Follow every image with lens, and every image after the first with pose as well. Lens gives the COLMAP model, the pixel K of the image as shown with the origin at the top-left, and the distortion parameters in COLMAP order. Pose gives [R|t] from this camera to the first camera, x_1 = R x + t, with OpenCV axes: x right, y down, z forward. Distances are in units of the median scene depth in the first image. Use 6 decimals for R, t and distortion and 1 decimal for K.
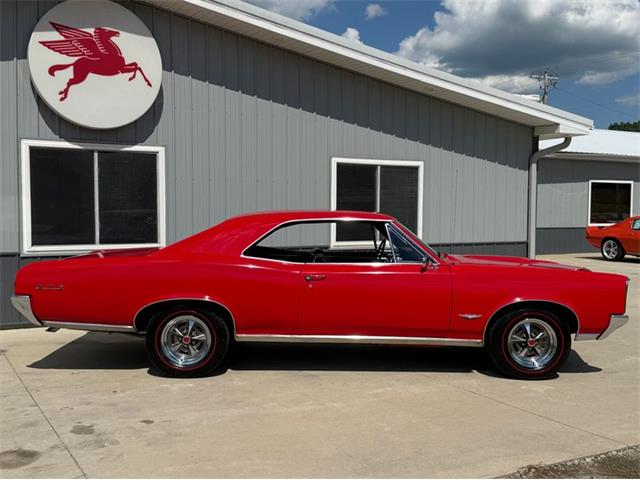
lens RADIAL K [[727.2, 0, 338.8], [0, 727.2, 251.9], [0, 0, 1]] dist [0.063144, 0.000000]
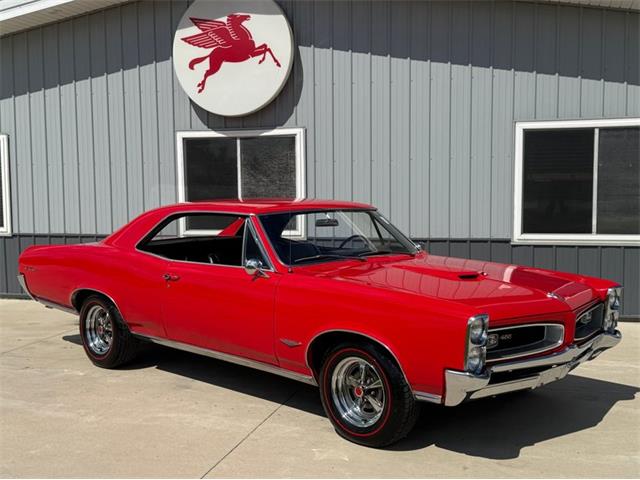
lens RADIAL K [[798.2, 0, 316.9], [0, 798.2, 231.0], [0, 0, 1]] dist [0.088282, 0.000000]
pose [[0.689663, 0.021311, -0.723817, 0.540039], [-0.030440, 0.999537, 0.000425, -0.013716], [0.723491, 0.021740, 0.689992, 0.323829]]
